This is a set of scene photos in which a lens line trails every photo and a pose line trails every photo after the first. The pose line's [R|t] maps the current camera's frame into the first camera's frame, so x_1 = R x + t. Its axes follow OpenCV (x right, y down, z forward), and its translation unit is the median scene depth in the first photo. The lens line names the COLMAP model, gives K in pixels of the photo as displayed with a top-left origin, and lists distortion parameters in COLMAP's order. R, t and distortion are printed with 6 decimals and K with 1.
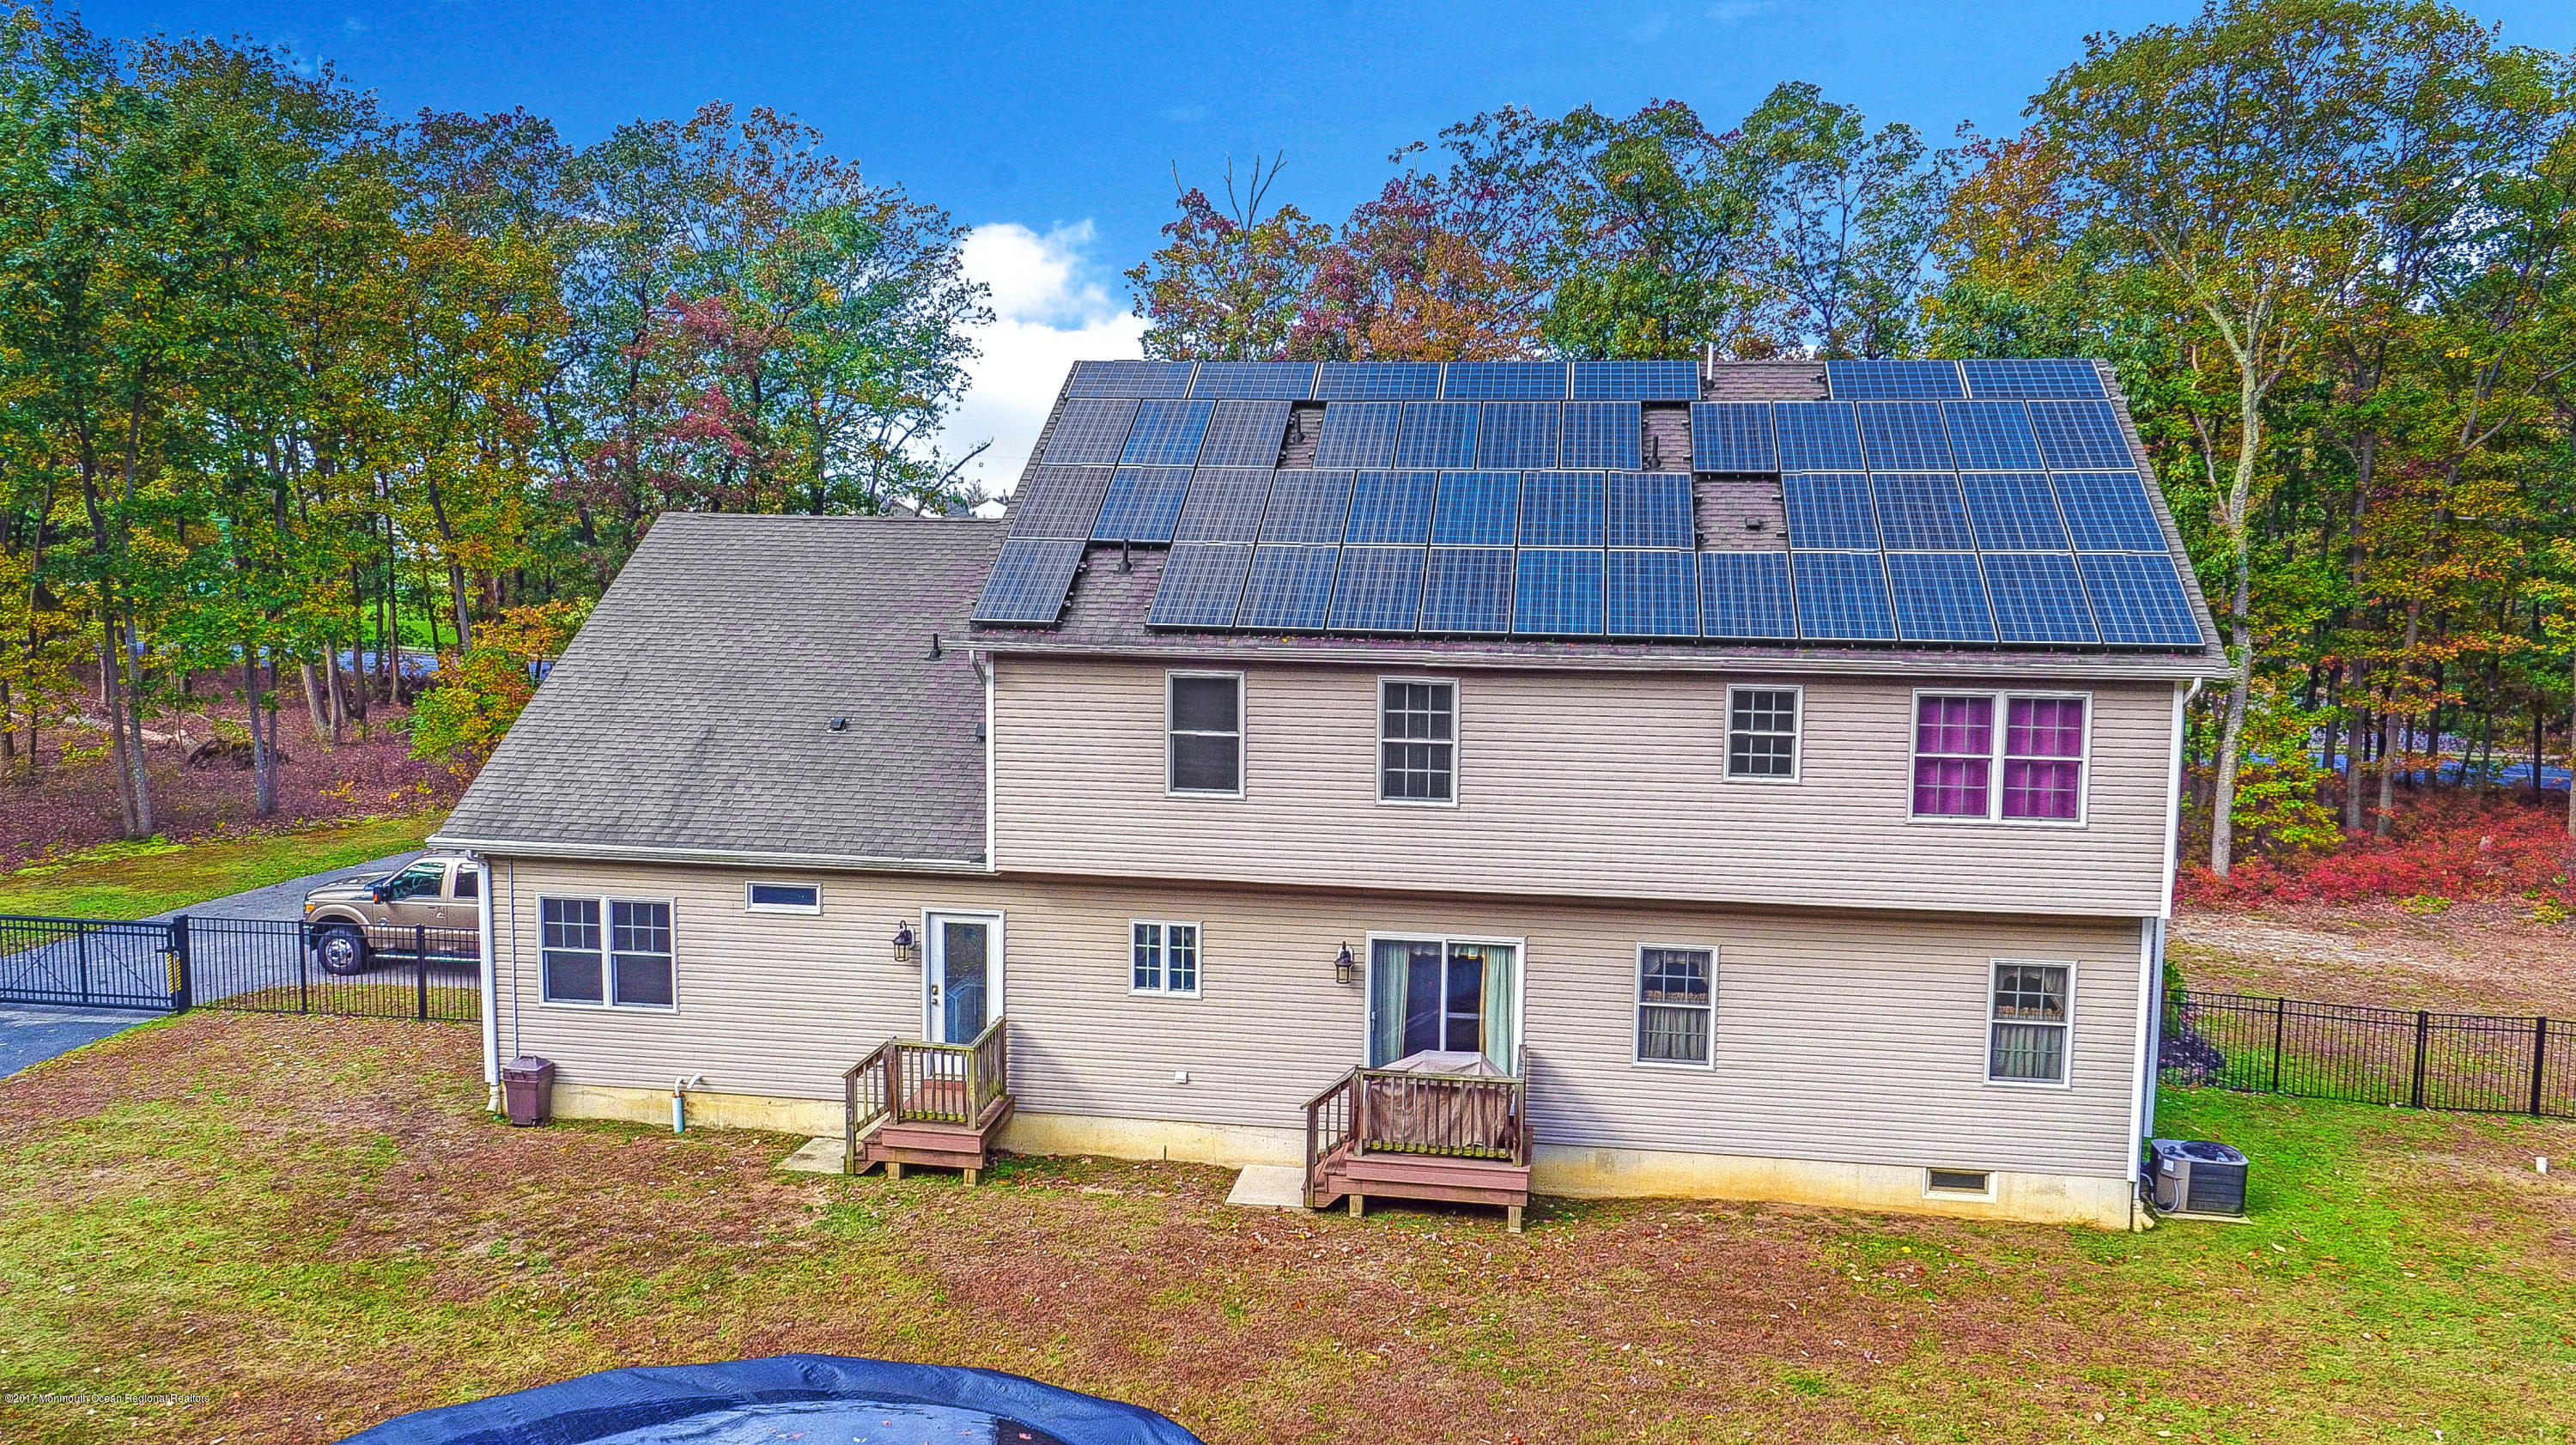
lens RADIAL K [[1821.9, 0, 1288.0], [0, 1821.9, 722.5], [0, 0, 1]] dist [0.005842, 0.002923]
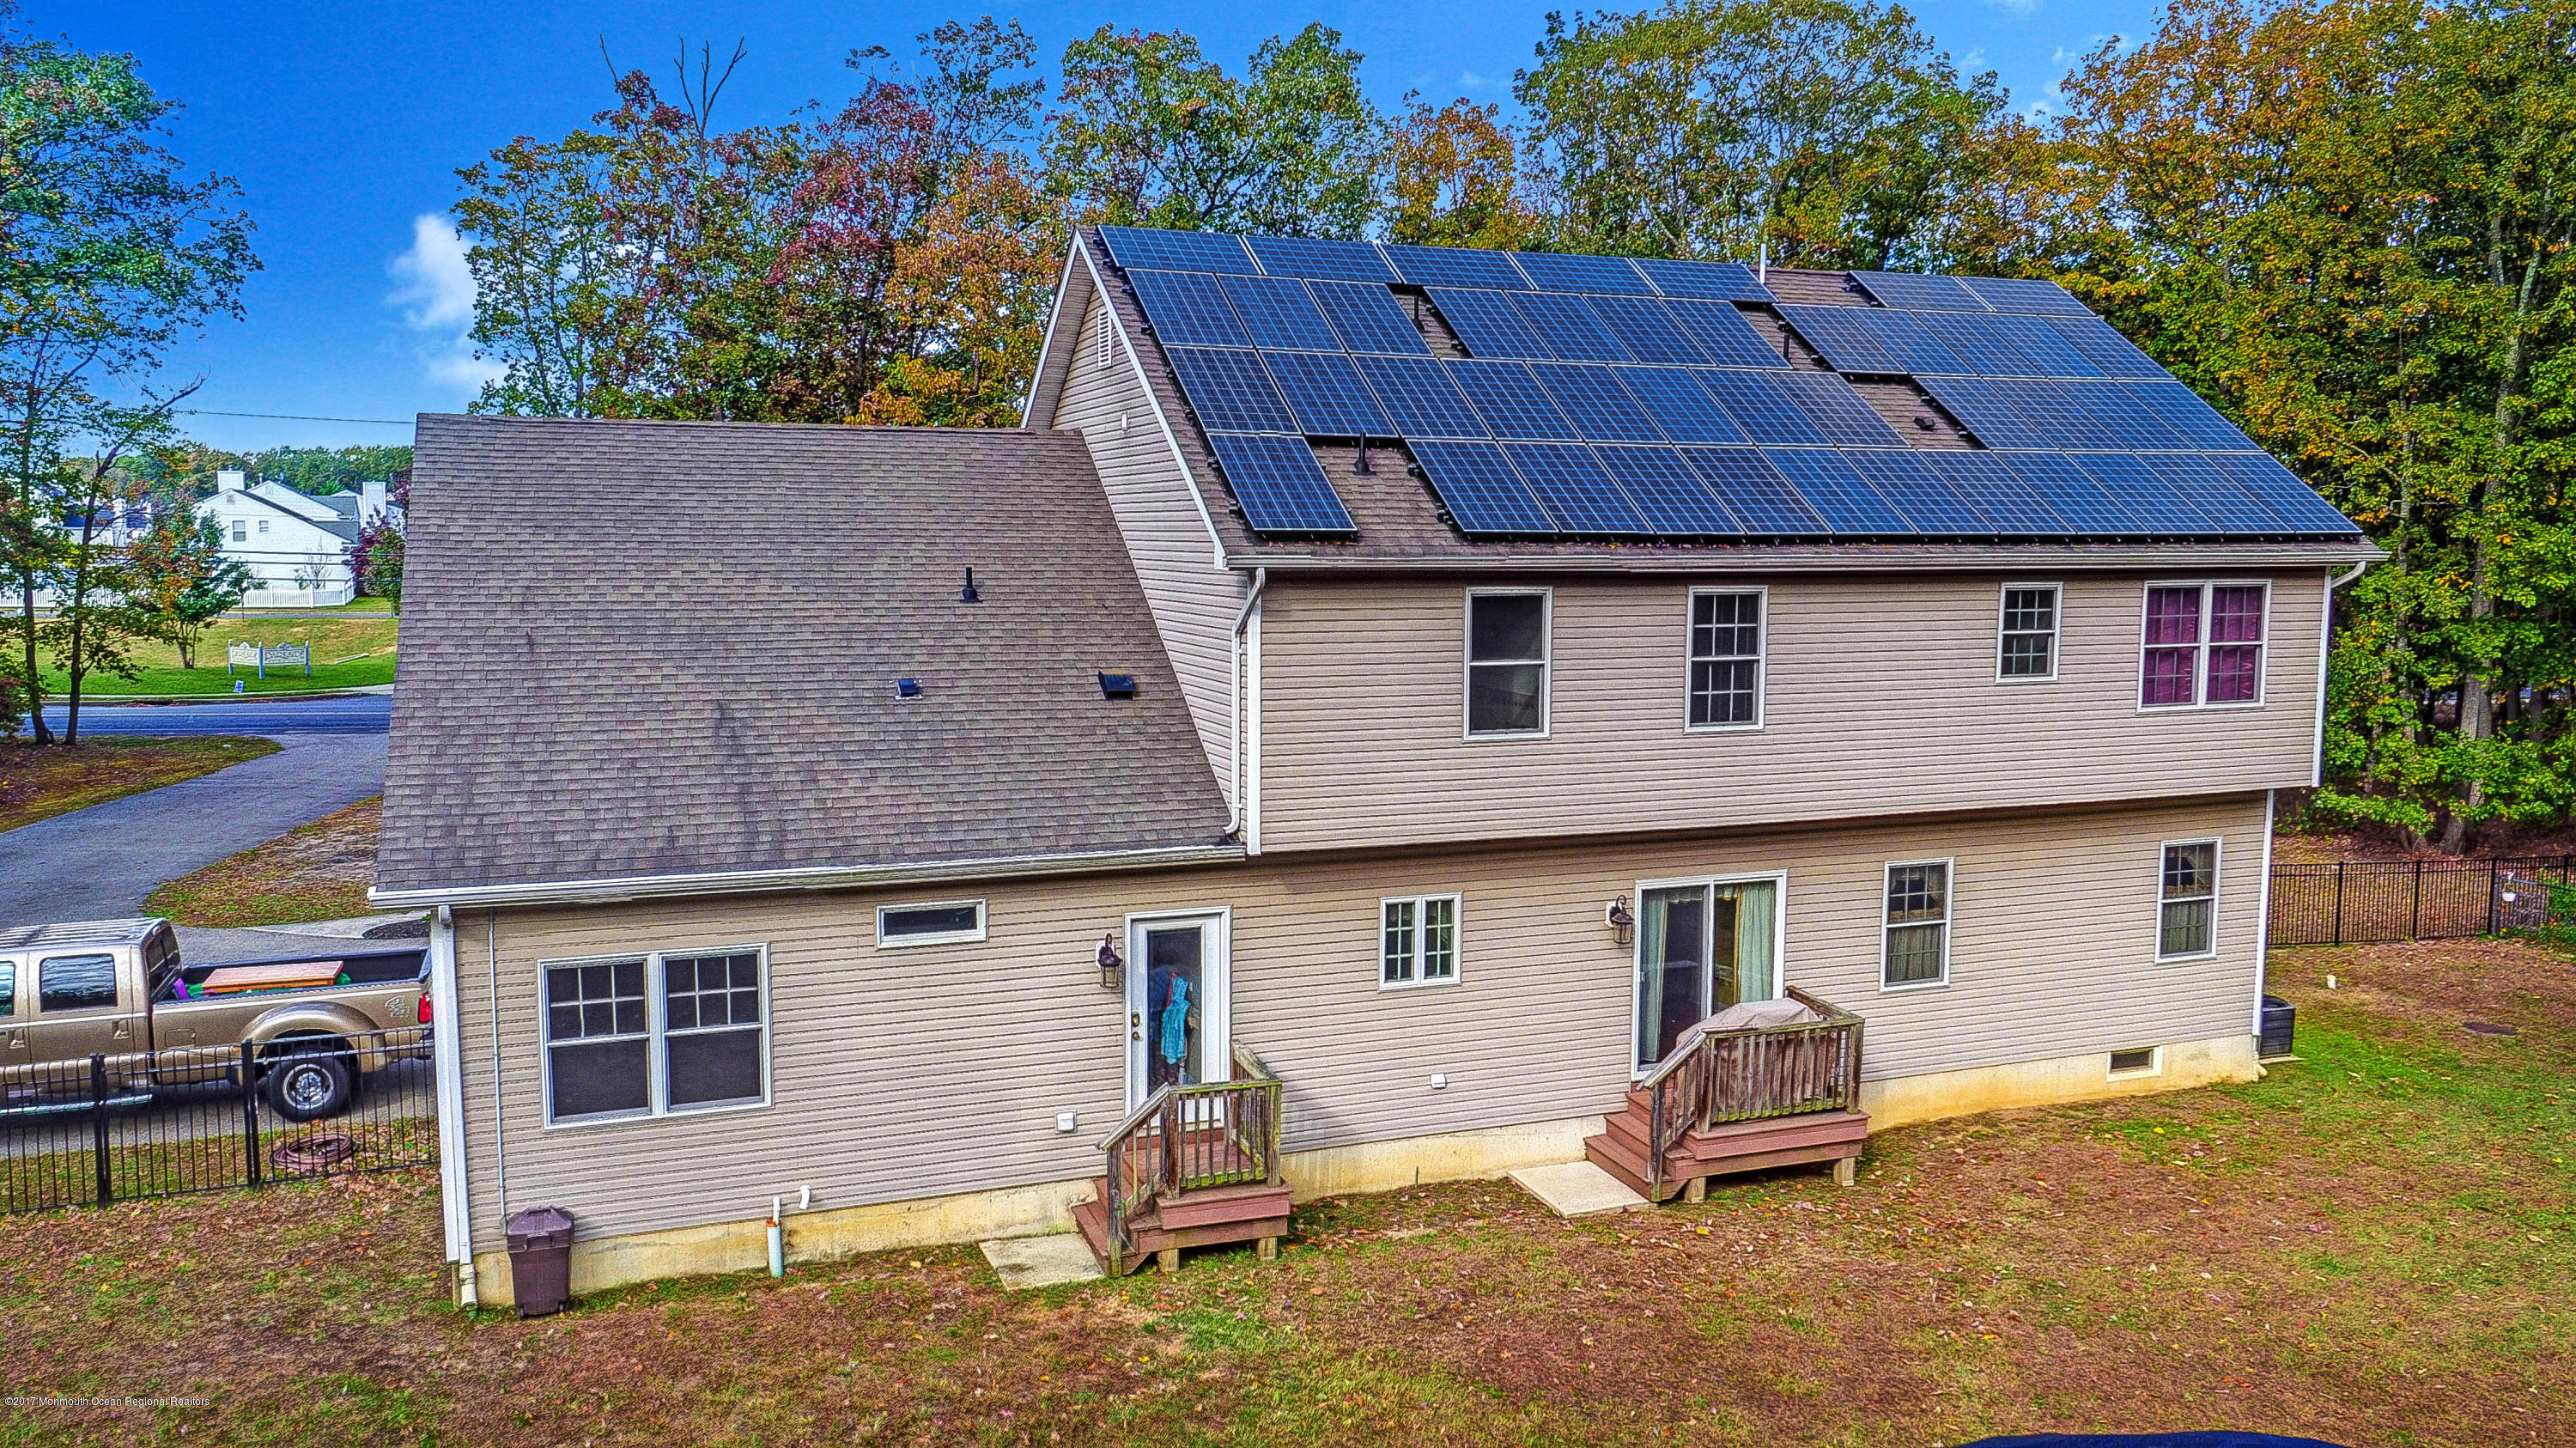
lens RADIAL K [[1845.4, 0, 1288.0], [0, 1845.4, 724.0], [0, 0, 1]] dist [0.007591, 0.002077]
pose [[0.873541, -0.061663, 0.482828, -0.537188], [0.059311, 0.998036, 0.020156, 0.010932], [-0.483123, 0.011030, 0.875483, 0.304813]]
